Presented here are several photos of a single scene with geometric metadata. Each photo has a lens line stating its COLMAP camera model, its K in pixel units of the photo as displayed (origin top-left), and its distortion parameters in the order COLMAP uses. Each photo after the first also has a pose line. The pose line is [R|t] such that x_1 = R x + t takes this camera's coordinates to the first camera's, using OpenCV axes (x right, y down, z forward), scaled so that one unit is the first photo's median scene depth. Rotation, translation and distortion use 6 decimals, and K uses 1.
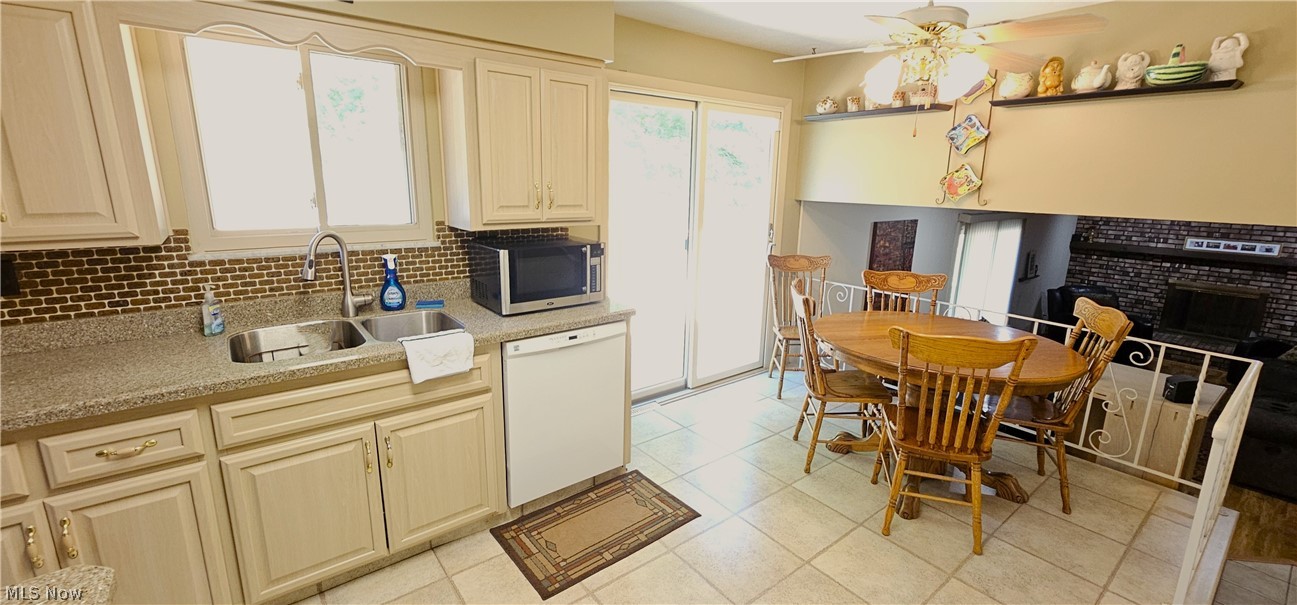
lens RADIAL K [[530.7, 0, 652.1], [0, 530.7, 298.9], [0, 0, 1]] dist [0.000652, -0.001014]
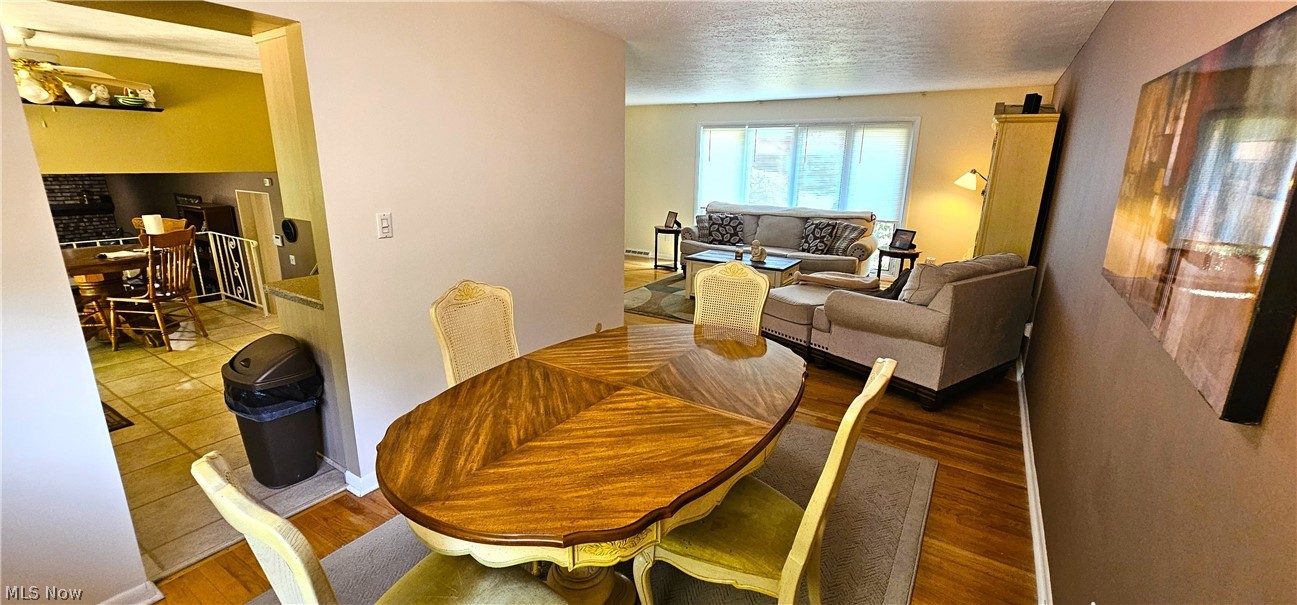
lens RADIAL K [[526.0, 0, 649.0], [0, 526.0, 296.2], [0, 0, 1]] dist [-0.000237, 0.000106]
pose [[-0.332728, -0.256946, 0.907343, -0.521444], [0.190503, 0.924013, 0.331526, -0.005862], [-0.923580, 0.283160, -0.258496, -0.034975]]
